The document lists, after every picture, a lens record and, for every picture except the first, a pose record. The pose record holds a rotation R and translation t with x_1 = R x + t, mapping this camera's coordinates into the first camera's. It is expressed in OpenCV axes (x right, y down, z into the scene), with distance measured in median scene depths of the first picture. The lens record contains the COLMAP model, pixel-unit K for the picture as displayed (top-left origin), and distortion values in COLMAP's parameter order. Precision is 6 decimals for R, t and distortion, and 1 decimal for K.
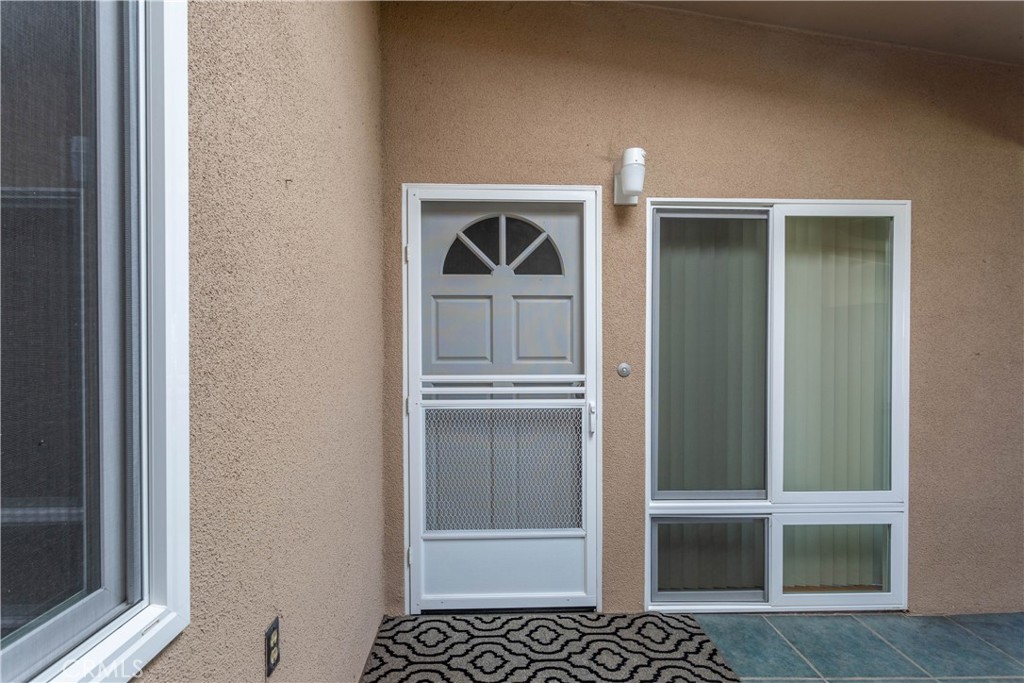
lens RADIAL K [[485.0, 0, 507.5], [0, 485.0, 351.6], [0, 0, 1]] dist [0.003667, 0.000716]
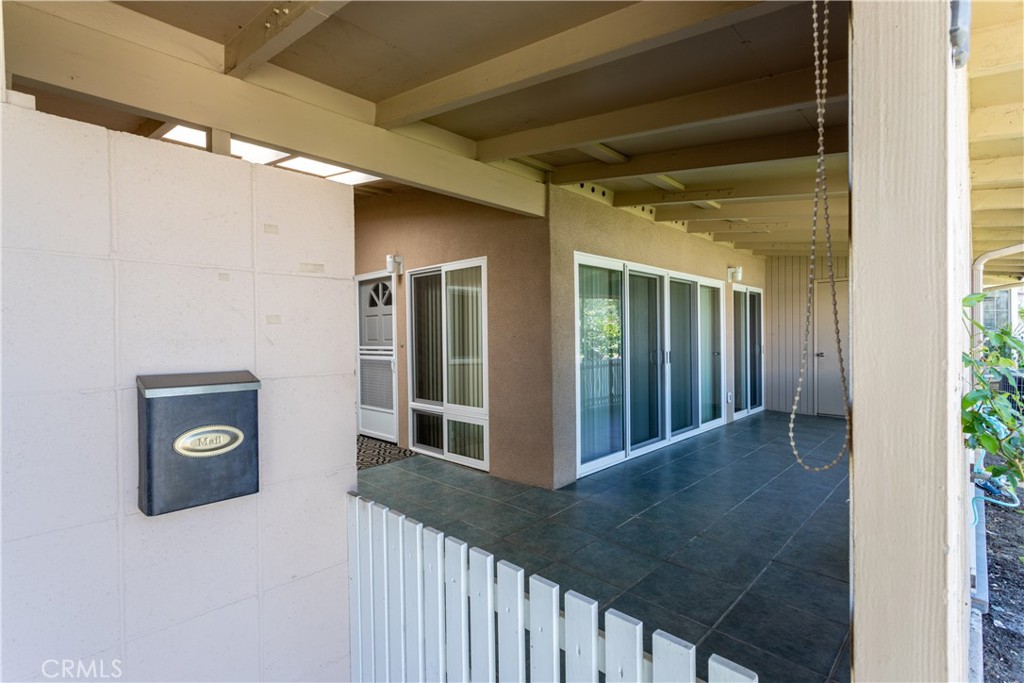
lens RADIAL K [[475.2, 0, 504.0], [0, 475.2, 341.4], [0, 0, 1]] dist [-0.001586, -0.000012]
pose [[0.694766, -0.001588, -0.719234, 2.206544], [0.003542, 0.999993, 0.001213, 0.020978], [0.719227, -0.003390, 0.694766, -0.242199]]
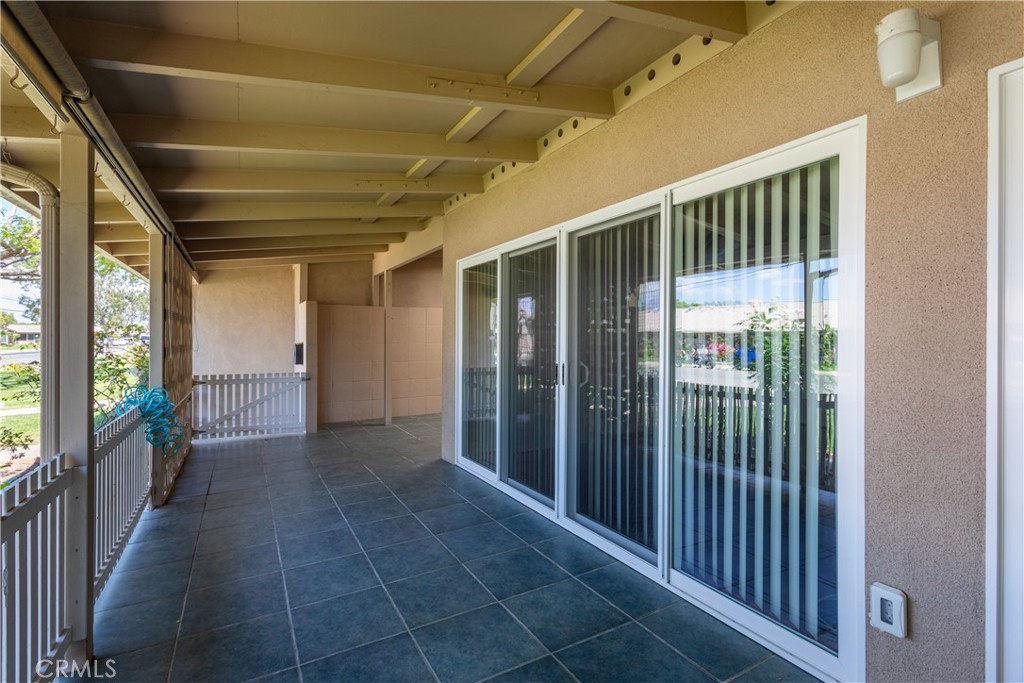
lens RADIAL K [[482.6, 0, 504.5], [0, 482.6, 343.4], [0, 0, 1]] dist [0.003685, 0.001310]
pose [[-0.889971, -0.001816, -0.456014, 1.851407], [-0.009348, 0.999855, 0.014262, -0.000968], [0.455922, 0.016956, -0.889858, 3.129498]]
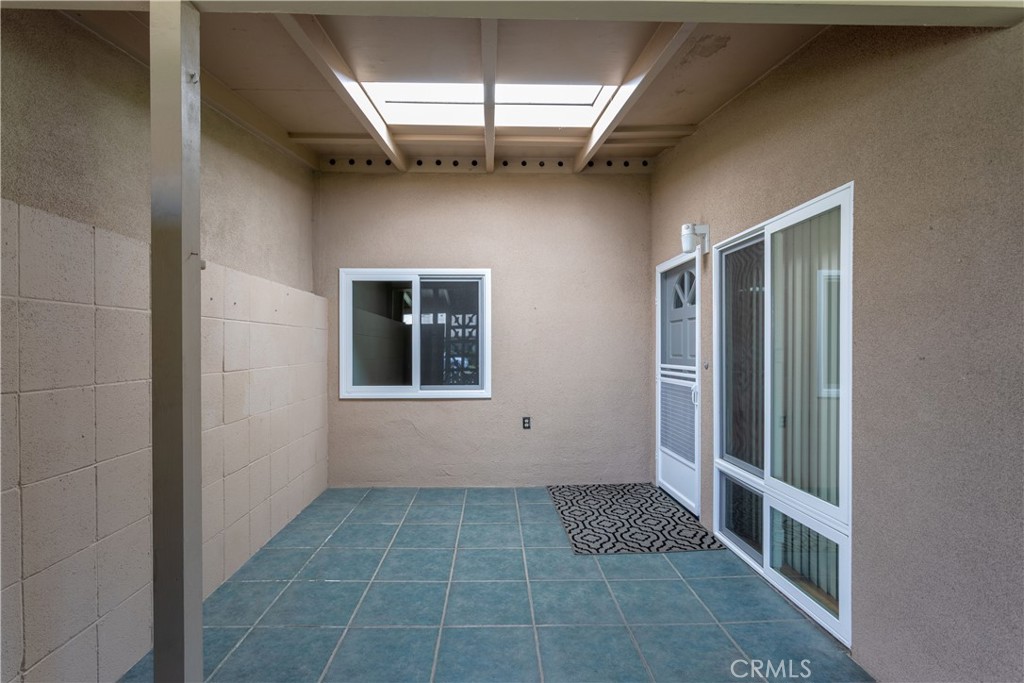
lens RADIAL K [[485.0, 0, 507.5], [0, 485.0, 351.6], [0, 0, 1]] dist [0.003667, 0.000716]
pose [[0.000362, 0.004004, -0.999992, 1.699616], [-0.013376, 0.999903, 0.003999, 0.000625], [0.999910, 0.013374, 0.000415, 0.382095]]
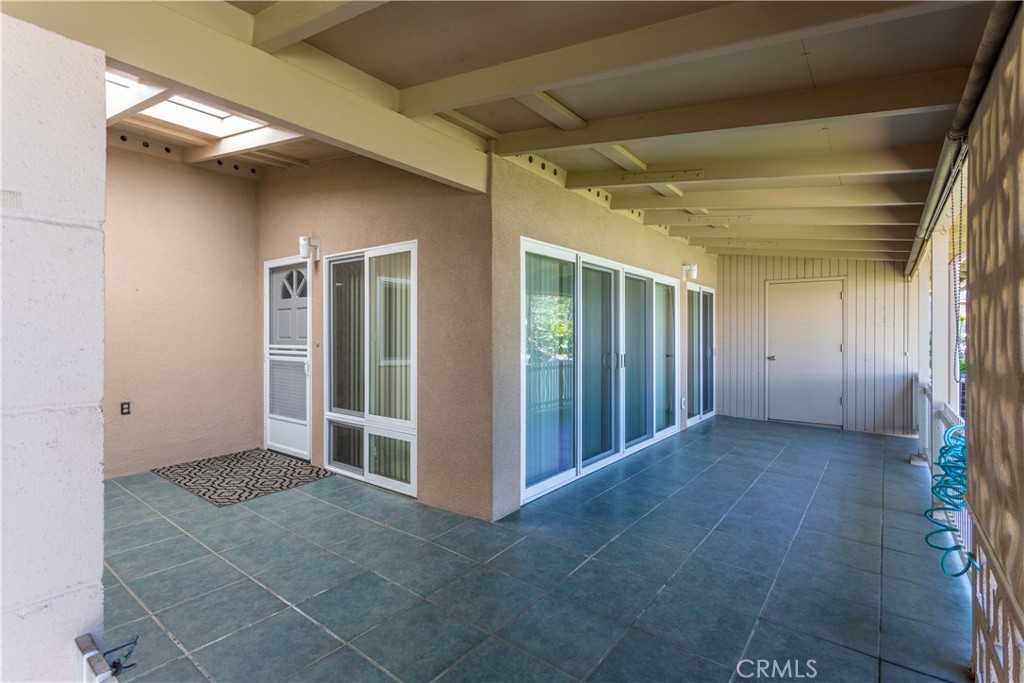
lens RADIAL K [[481.9, 0, 498.8], [0, 481.9, 334.2], [0, 0, 1]] dist [0.001228, 0.000264]
pose [[0.763835, -0.000492, -0.645412, 2.047552], [-0.008329, 0.999909, -0.010619, 0.014059], [0.645358, 0.013487, 0.763761, -0.029091]]
